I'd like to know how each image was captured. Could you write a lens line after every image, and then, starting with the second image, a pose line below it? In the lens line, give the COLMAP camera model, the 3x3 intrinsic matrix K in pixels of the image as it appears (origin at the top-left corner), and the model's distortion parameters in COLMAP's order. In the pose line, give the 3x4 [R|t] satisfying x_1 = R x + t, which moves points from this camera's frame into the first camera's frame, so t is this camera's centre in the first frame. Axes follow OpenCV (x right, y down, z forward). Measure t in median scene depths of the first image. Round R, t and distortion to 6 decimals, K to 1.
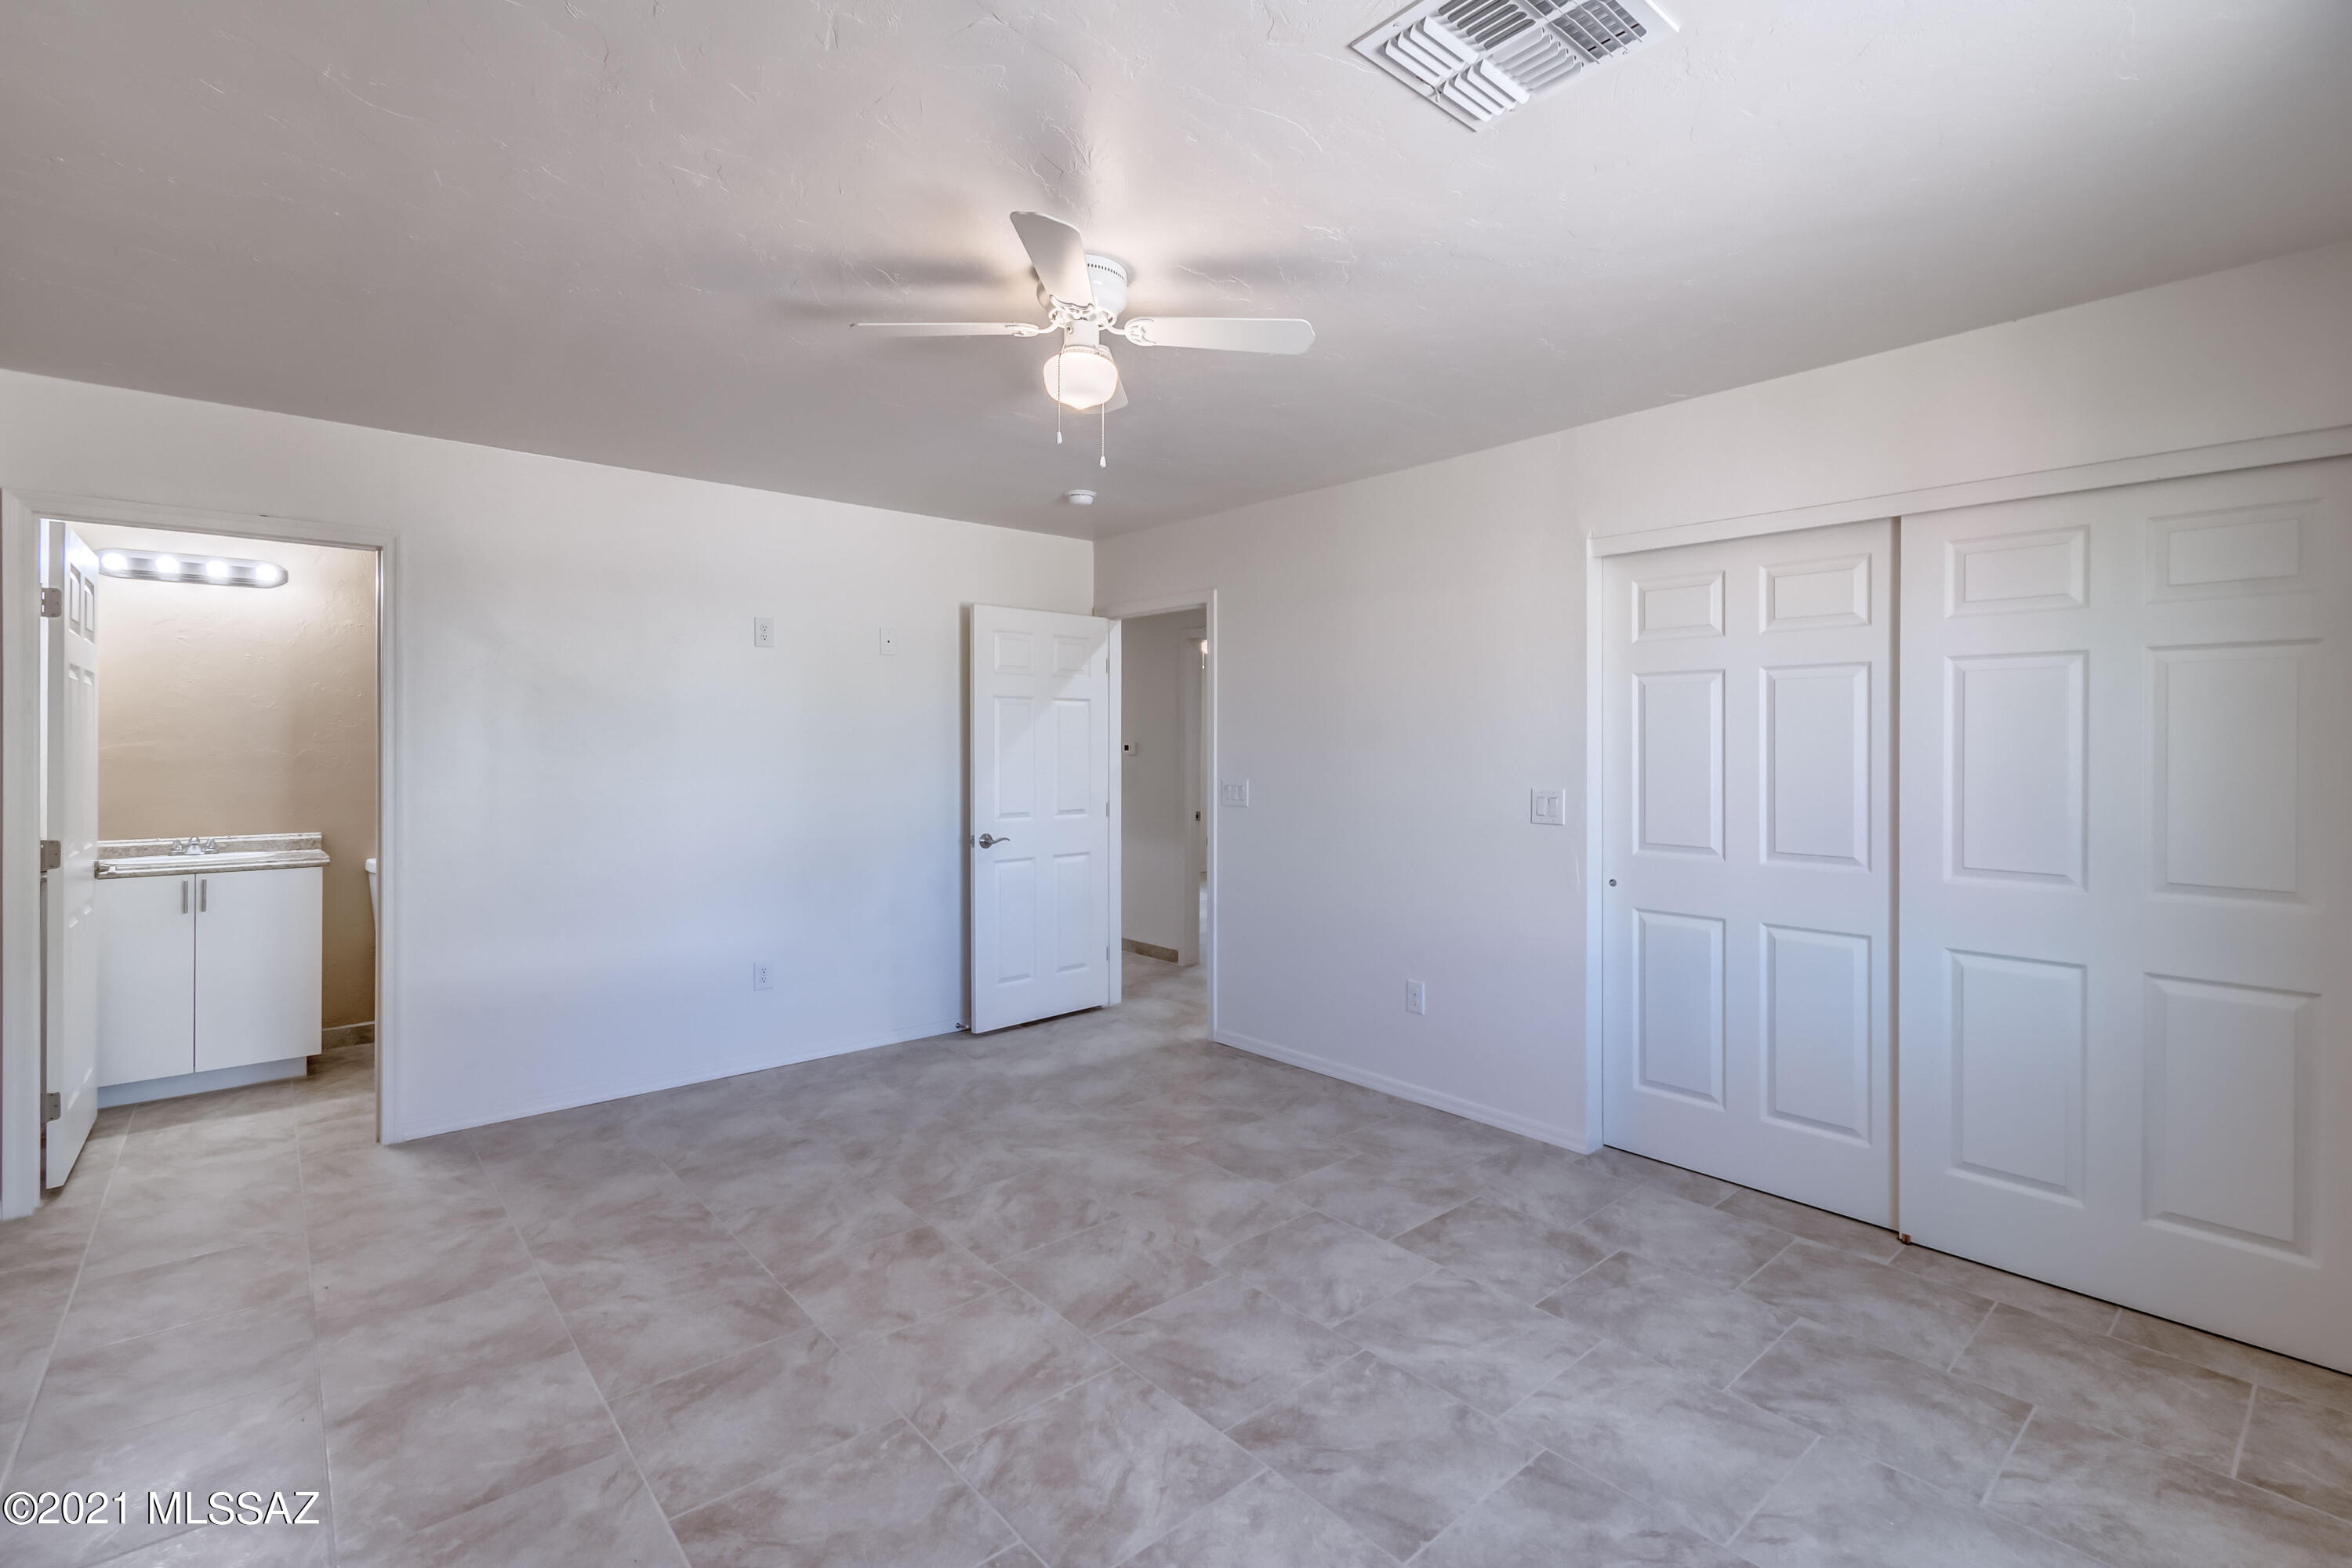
lens RADIAL K [[1058.5, 0, 1189.6], [0, 1058.5, 752.0], [0, 0, 1]] dist [0.004463, -0.002225]
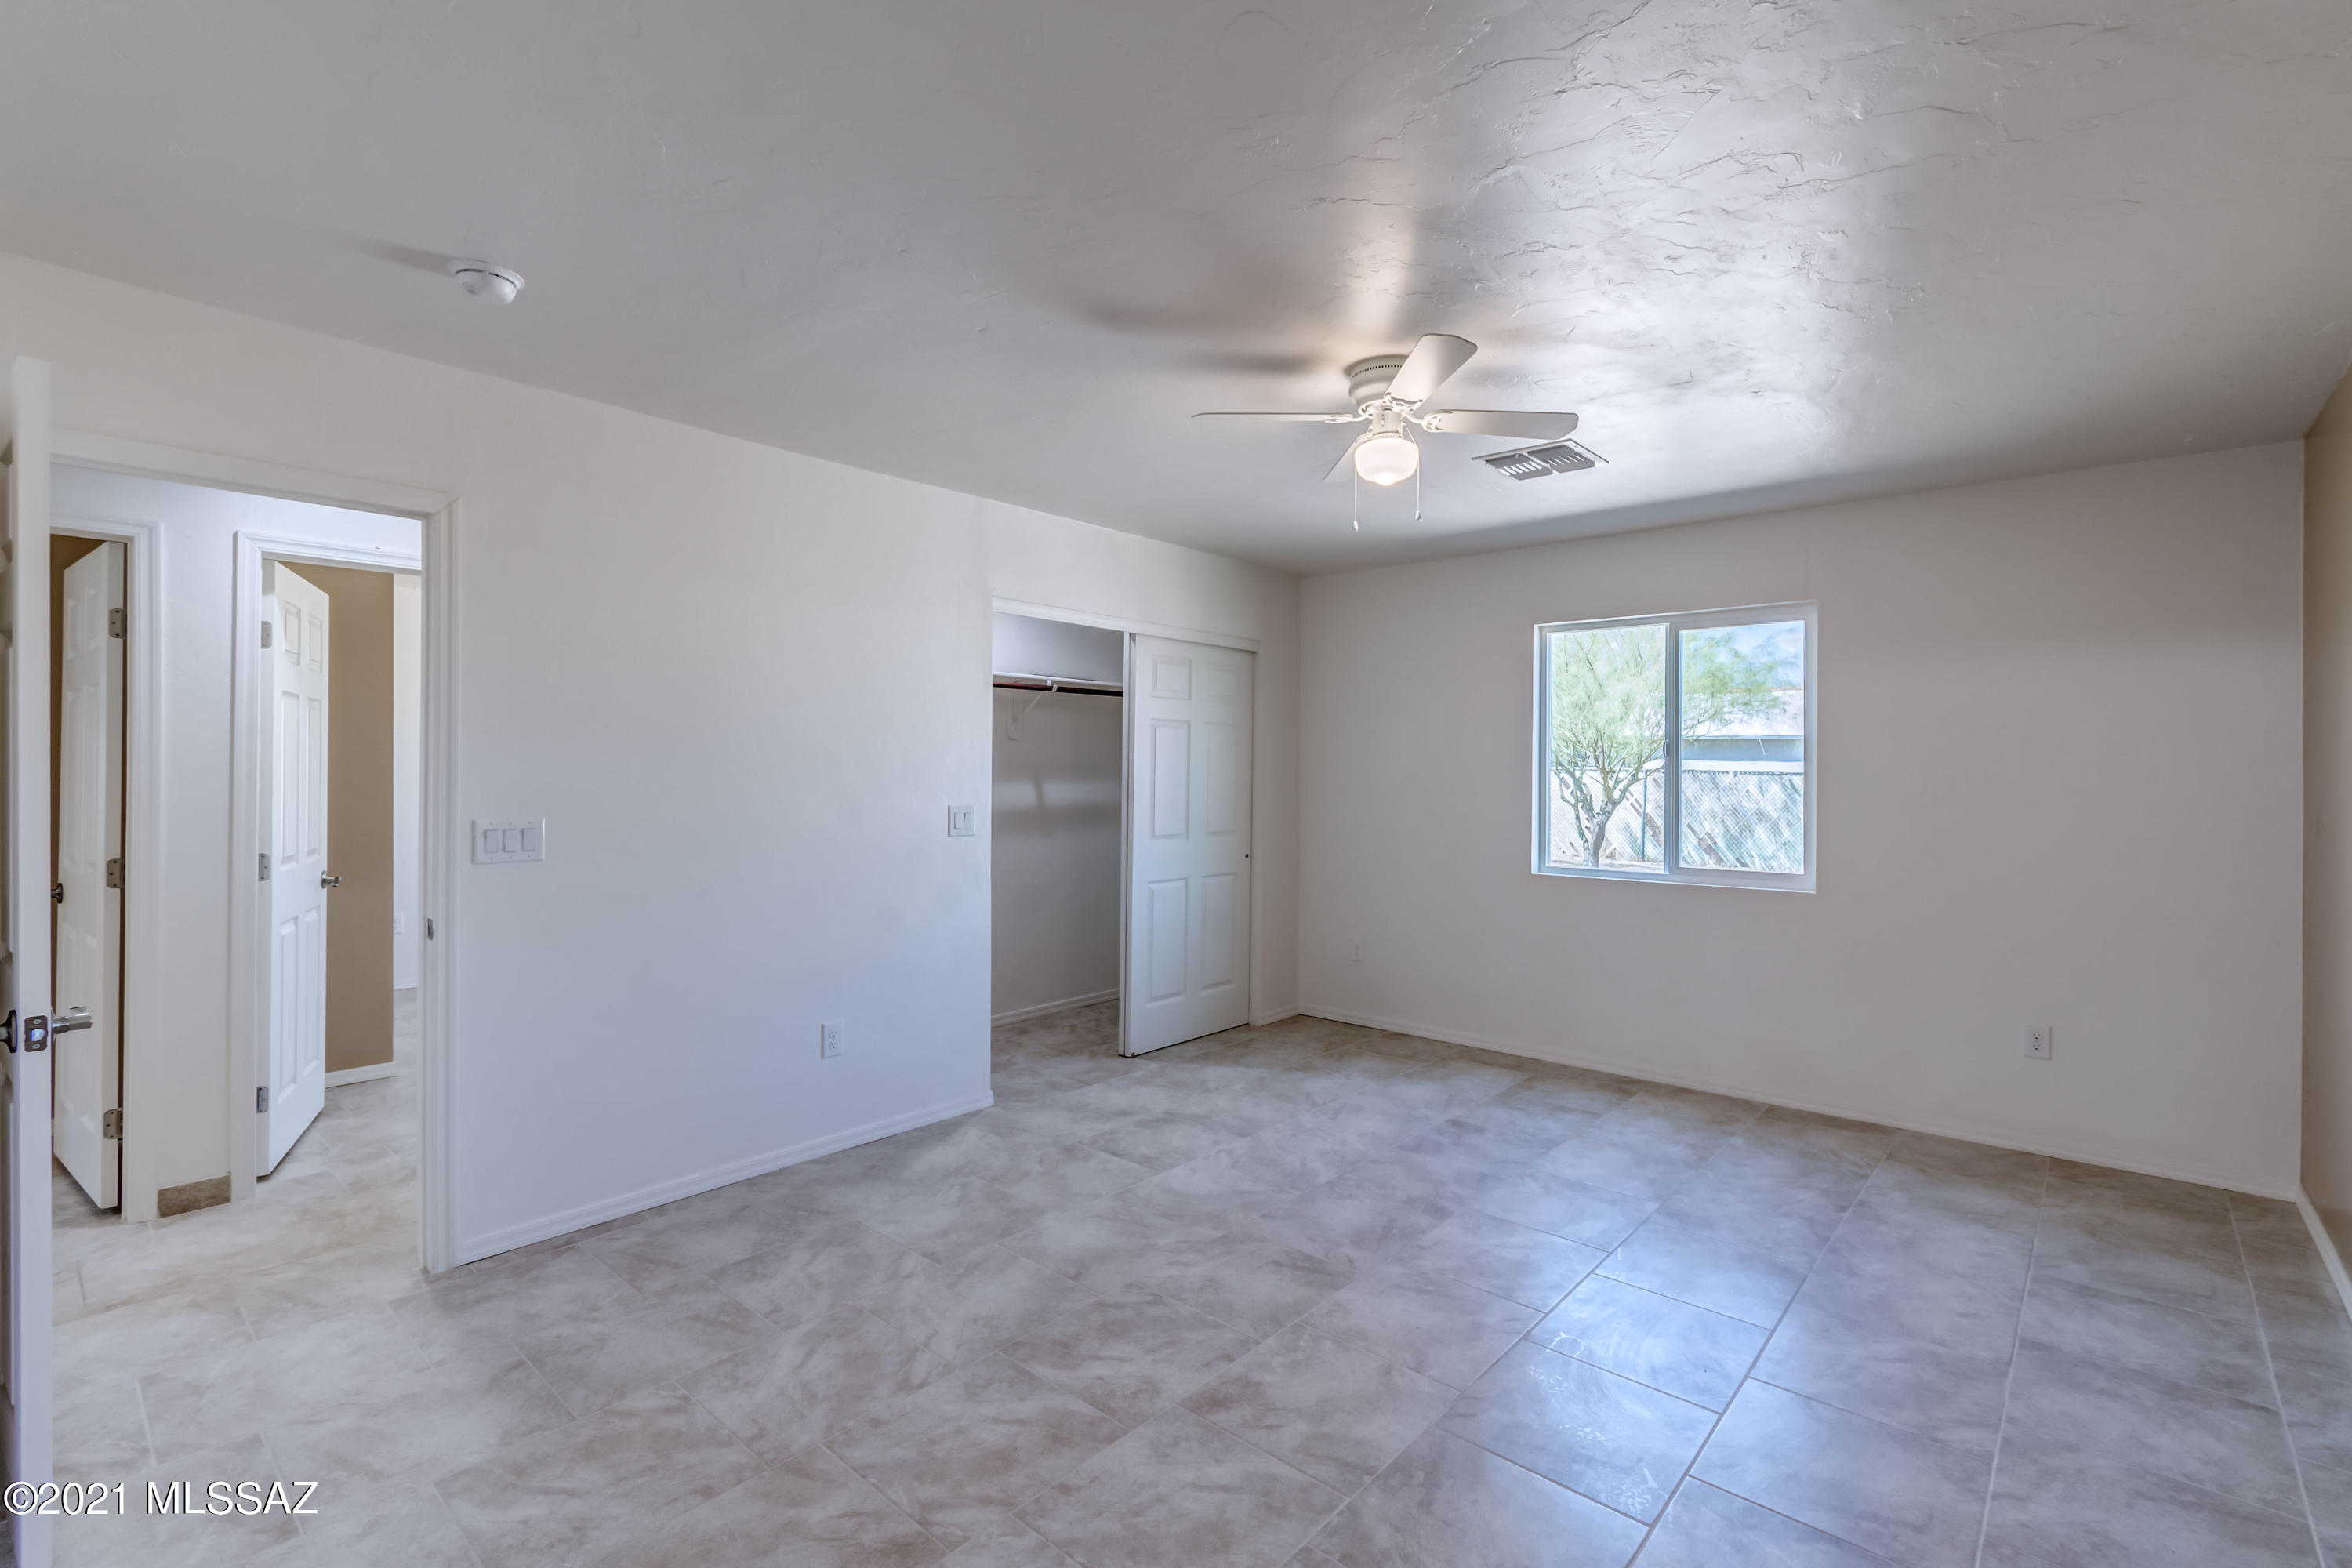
lens RADIAL K [[1058.5, 0, 1200.3], [0, 1058.5, 773.9], [0, 0, 1]] dist [0.004463, -0.002225]
pose [[-0.142917, -0.007588, 0.989706, -1.043241], [-0.003578, 0.999968, 0.007150, -0.009317], [-0.989728, -0.002519, -0.142940, 1.147621]]
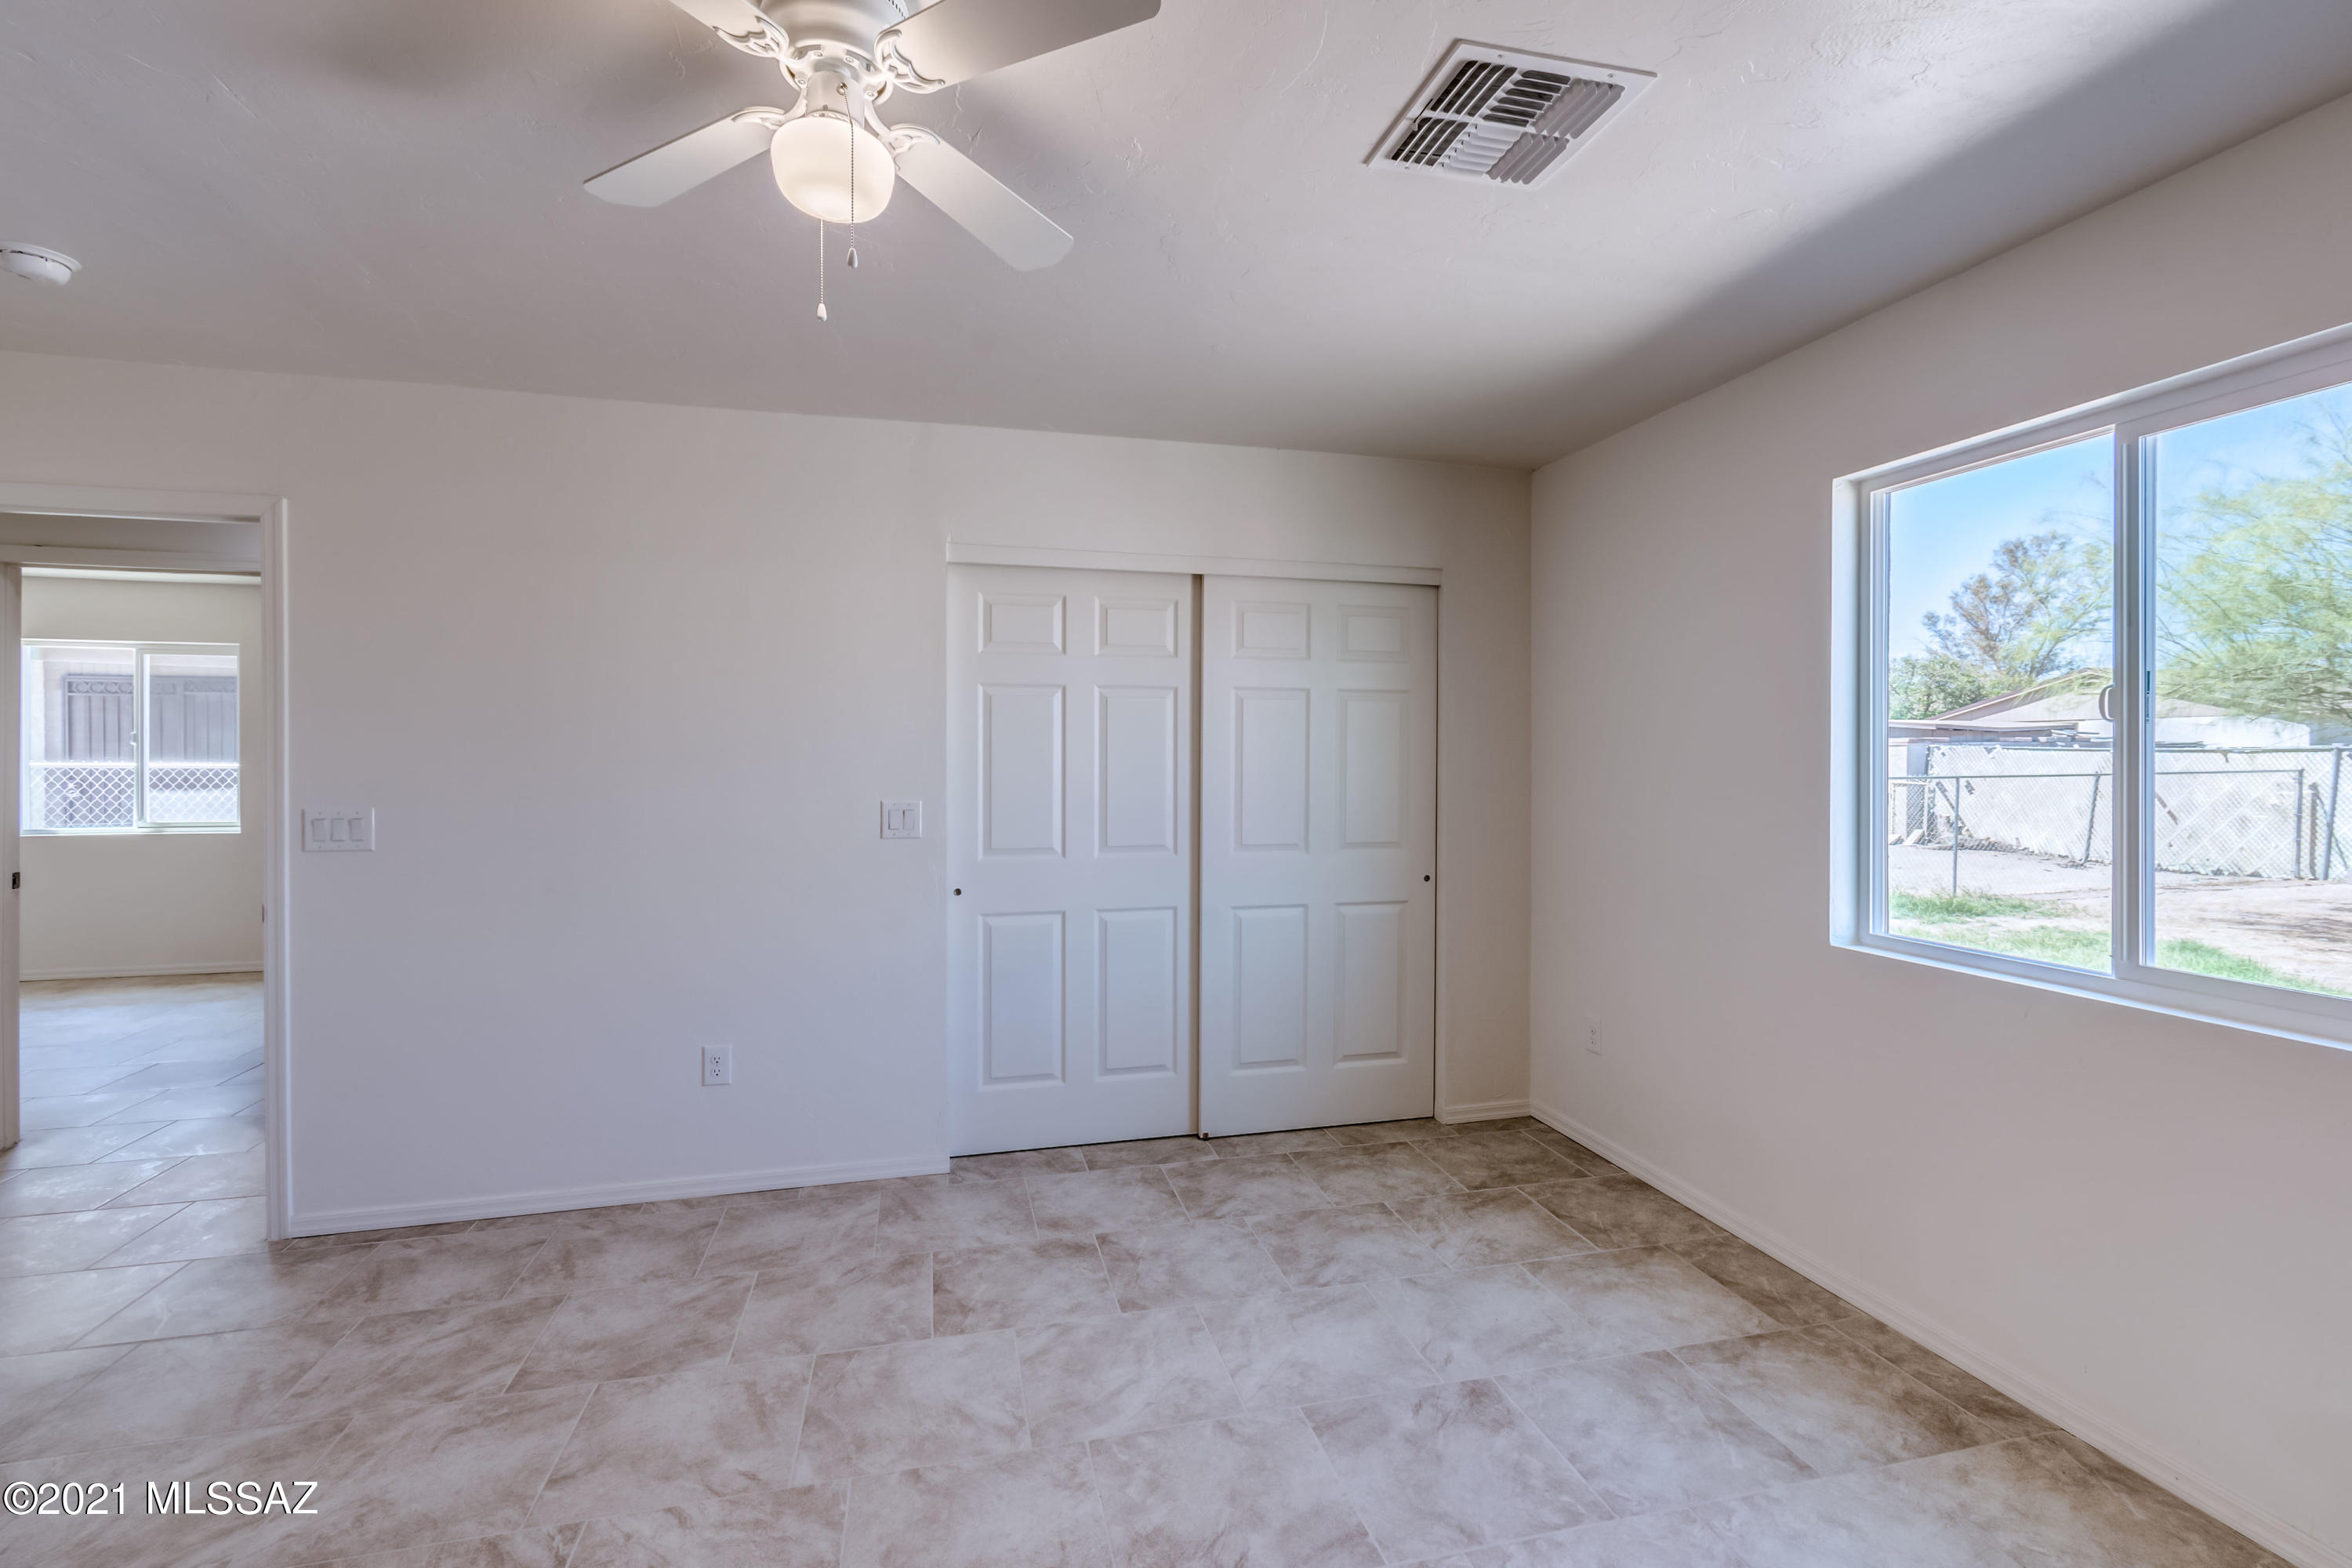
lens RADIAL K [[1058.5, 0, 1190.9], [0, 1058.5, 766.1], [0, 0, 1]] dist [0.004463, -0.002225]
pose [[0.451981, -0.012623, 0.891938, -0.479327], [0.005138, 0.999920, 0.011548, -0.006317], [-0.892013, -0.000637, 0.452009, 0.437247]]
